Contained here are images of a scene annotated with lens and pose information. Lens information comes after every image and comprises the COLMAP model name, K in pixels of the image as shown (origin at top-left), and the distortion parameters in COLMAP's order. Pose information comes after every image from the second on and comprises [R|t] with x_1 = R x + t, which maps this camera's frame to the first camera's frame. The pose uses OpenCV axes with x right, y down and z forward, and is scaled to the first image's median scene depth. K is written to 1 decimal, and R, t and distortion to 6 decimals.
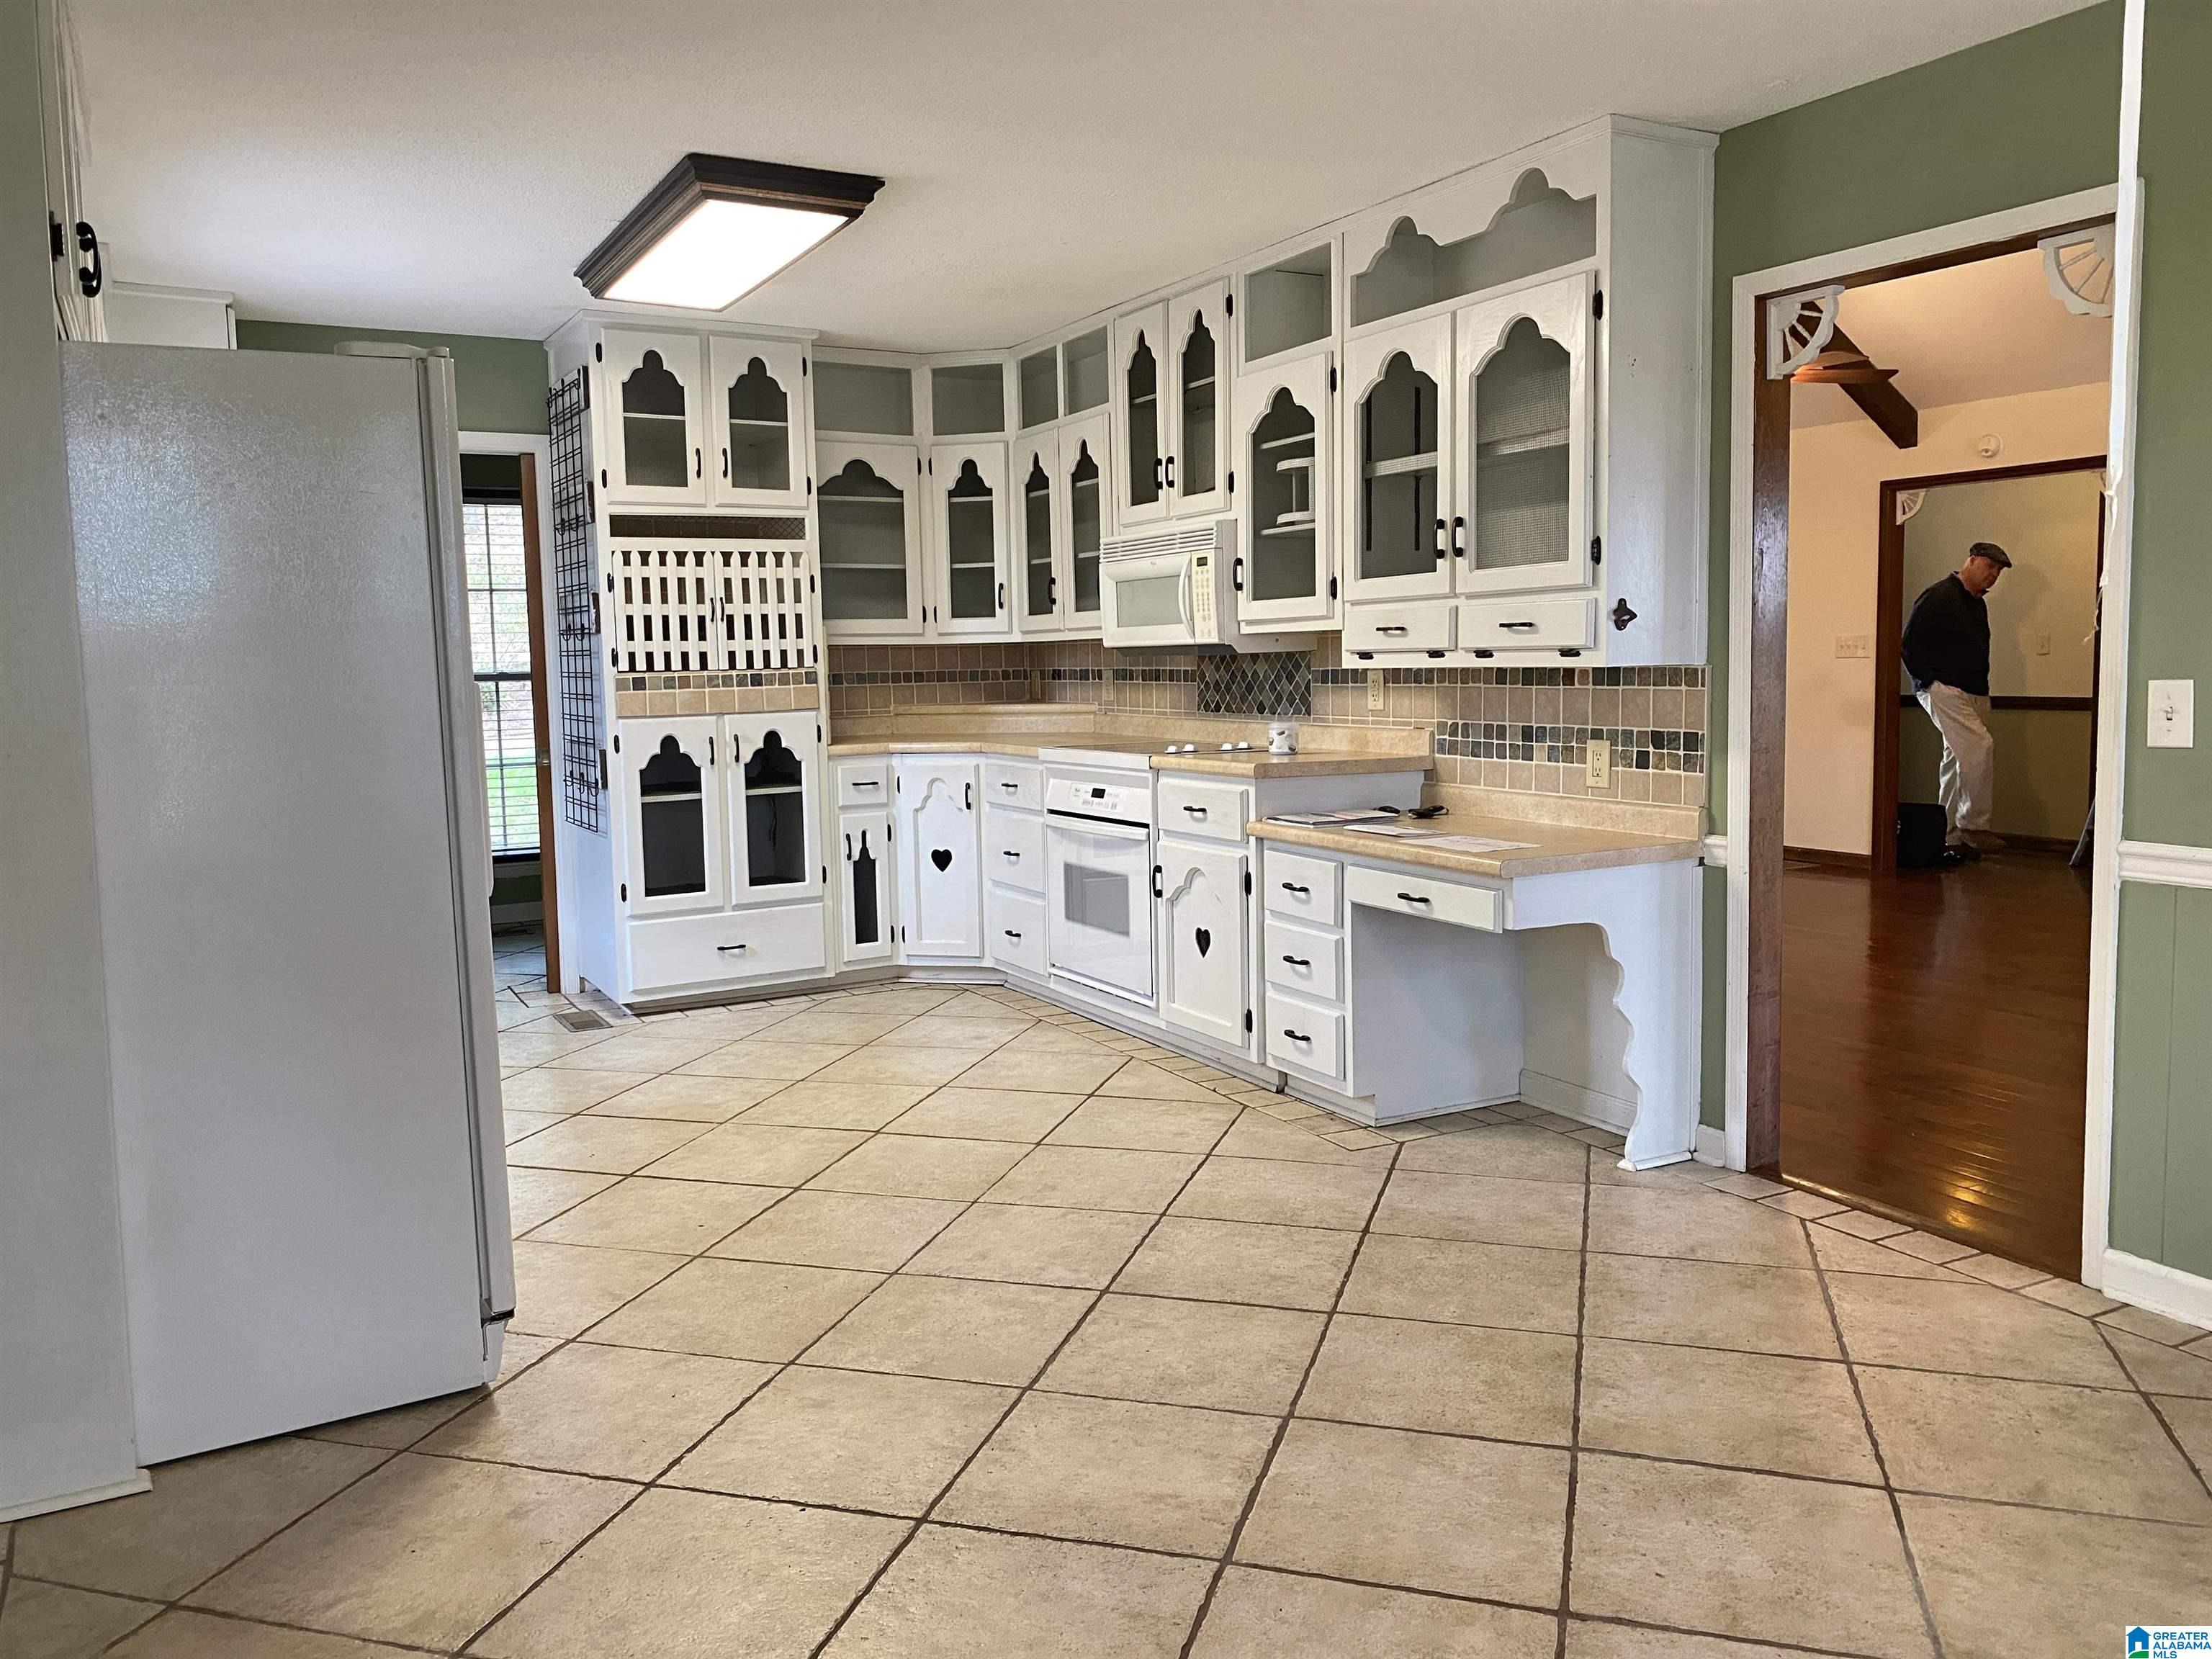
lens RADIAL K [[1625.5, 0, 1106.0], [0, 1625.5, 829.5], [0, 0, 1]] dist [0.149537, -0.276206]
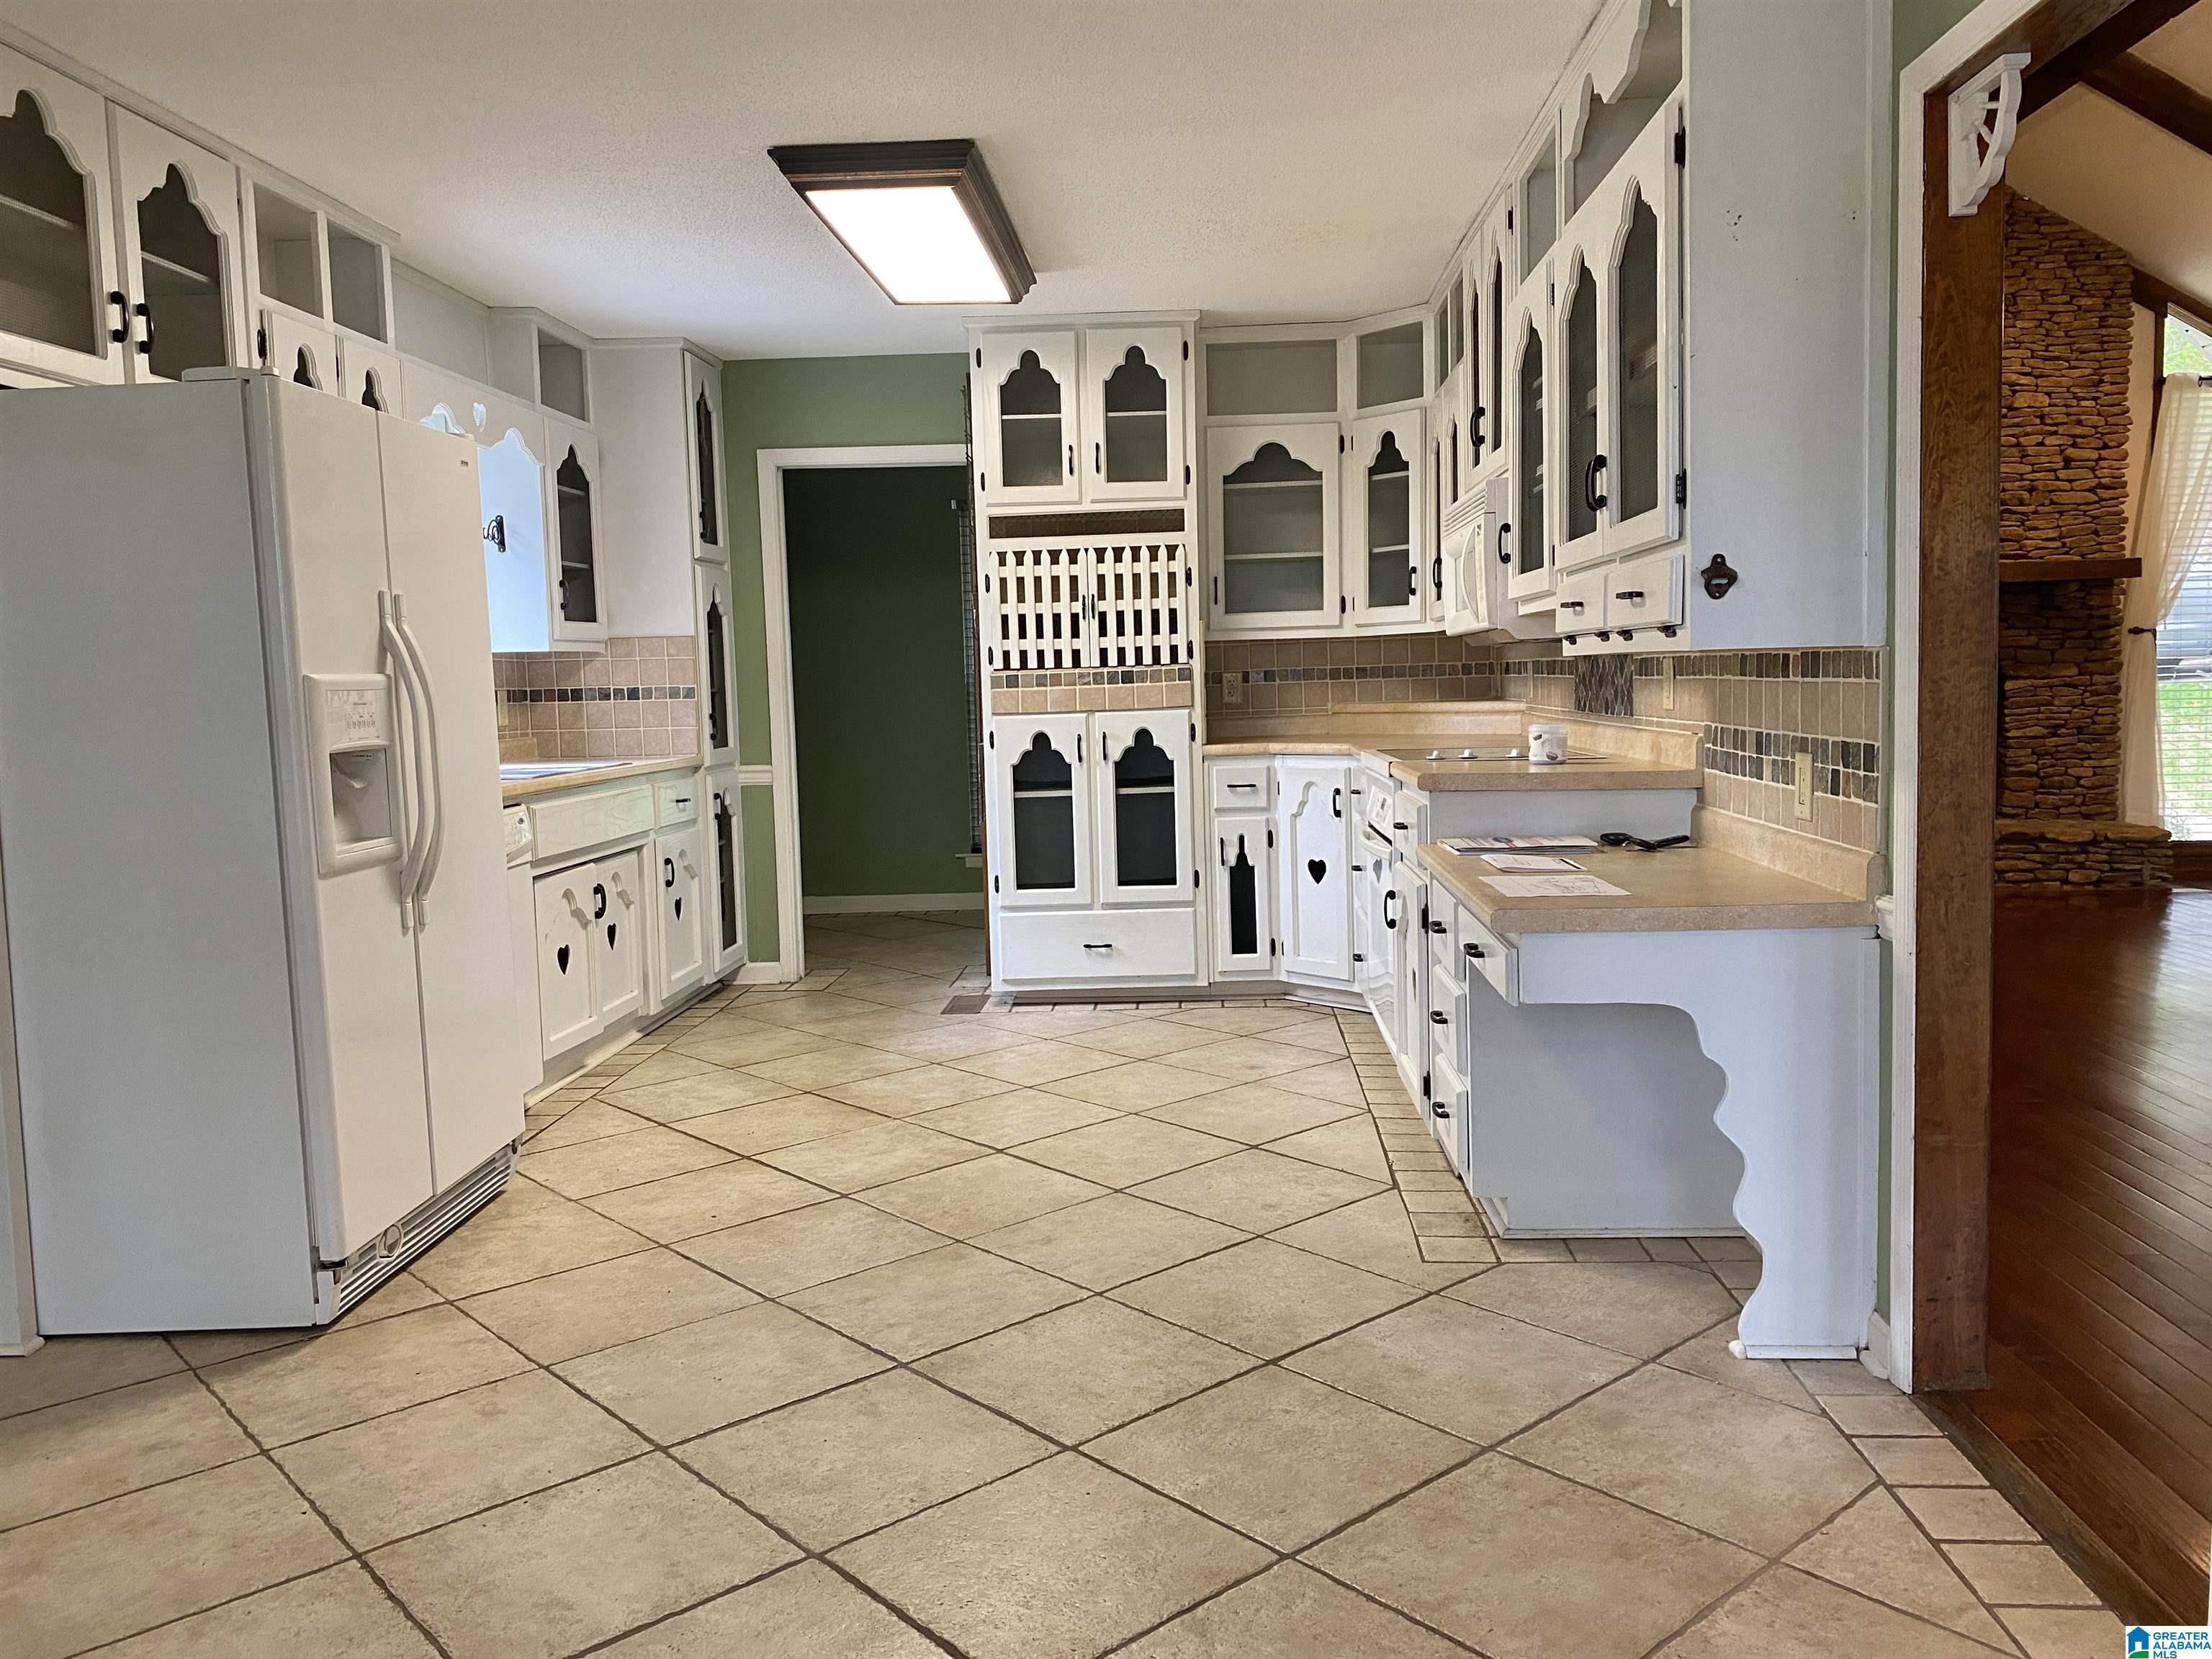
lens RADIAL K [[1625.5, 0, 1106.0], [0, 1625.5, 829.5], [0, 0, 1]] dist [0.149537, -0.276206]
pose [[0.857451, 0.044948, -0.512599, 0.284637], [-0.045086, 0.998909, 0.012173, -0.011317], [0.512587, 0.012673, 0.858542, 0.157038]]
